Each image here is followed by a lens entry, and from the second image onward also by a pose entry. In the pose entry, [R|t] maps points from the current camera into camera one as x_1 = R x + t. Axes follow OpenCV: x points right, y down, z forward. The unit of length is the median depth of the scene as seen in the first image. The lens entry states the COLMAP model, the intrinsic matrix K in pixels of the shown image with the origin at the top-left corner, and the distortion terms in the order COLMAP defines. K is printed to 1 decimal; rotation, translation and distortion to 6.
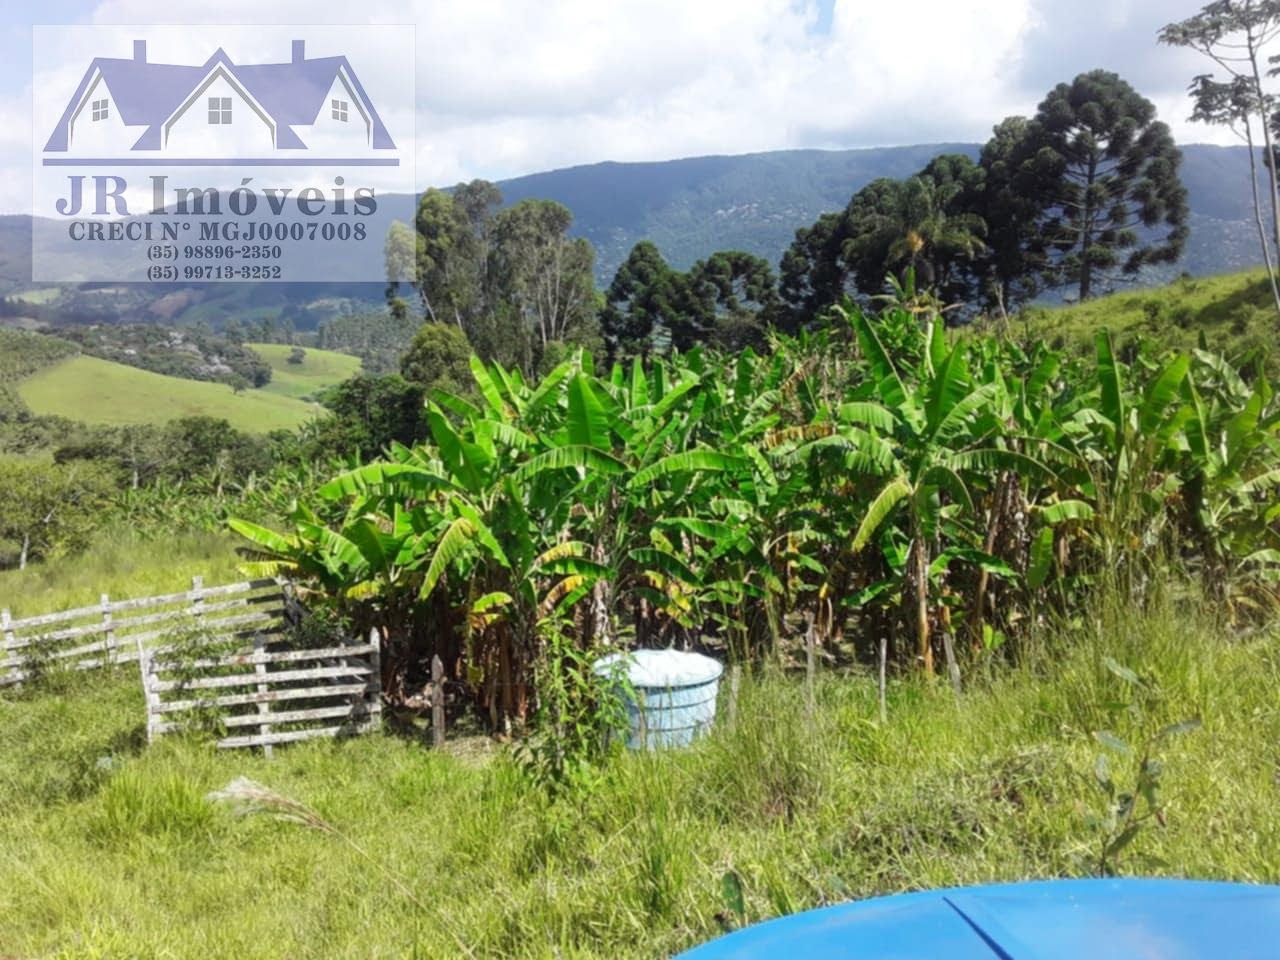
lens RADIAL K [[1170.6, 0, 644.9], [0, 1170.6, 462.7], [0, 0, 1]] dist [0.061523, -0.140571]
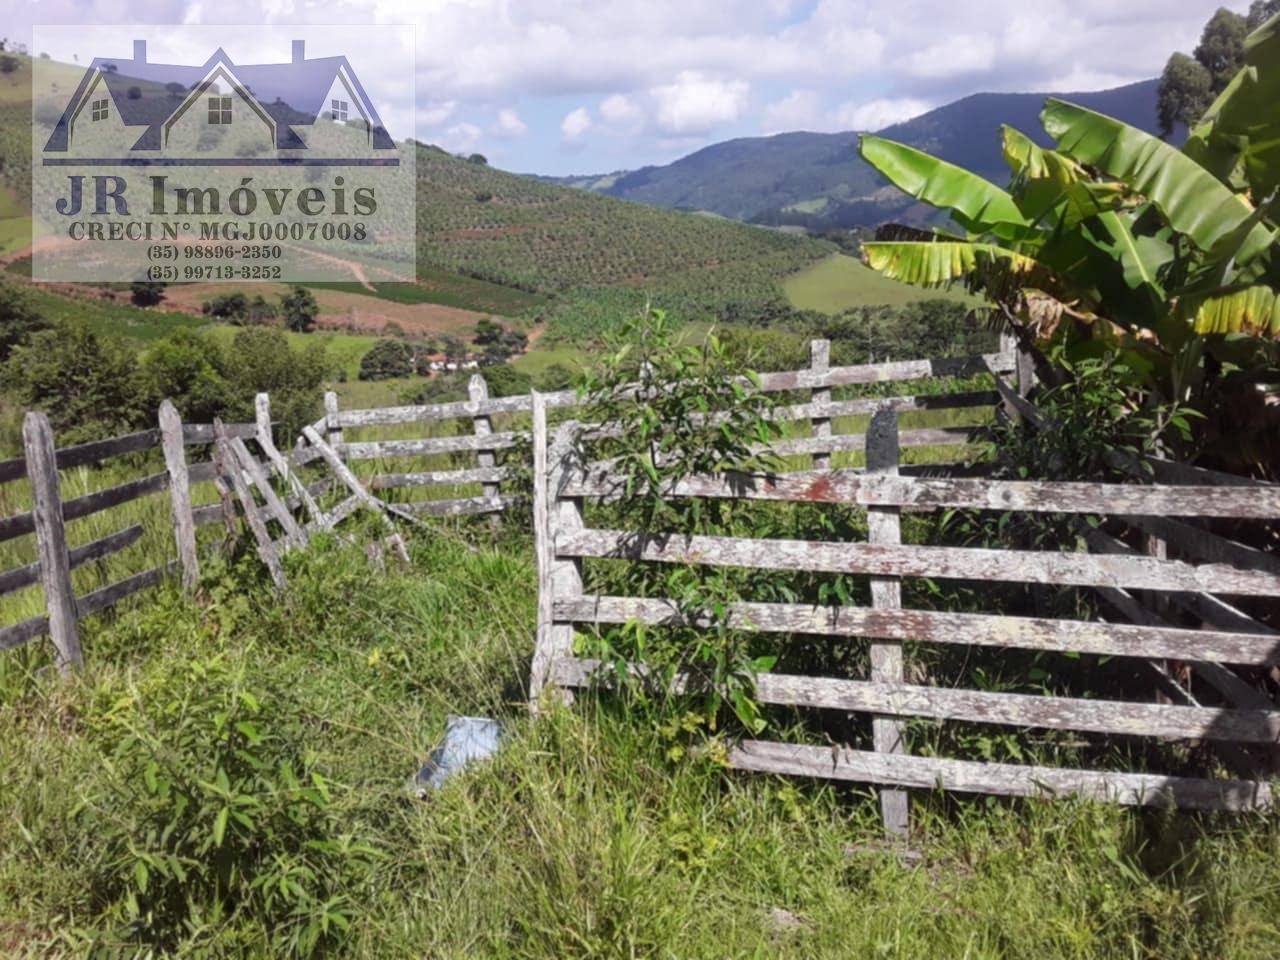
lens RADIAL K [[1170.6, 0, 644.9], [0, 1170.6, 462.7], [0, 0, 1]] dist [0.061523, -0.140571]
pose [[0.820647, 0.081712, -0.565563, -0.212313], [-0.034370, 0.994990, 0.093884, 0.133909], [0.570401, -0.057607, 0.819344, 0.729803]]
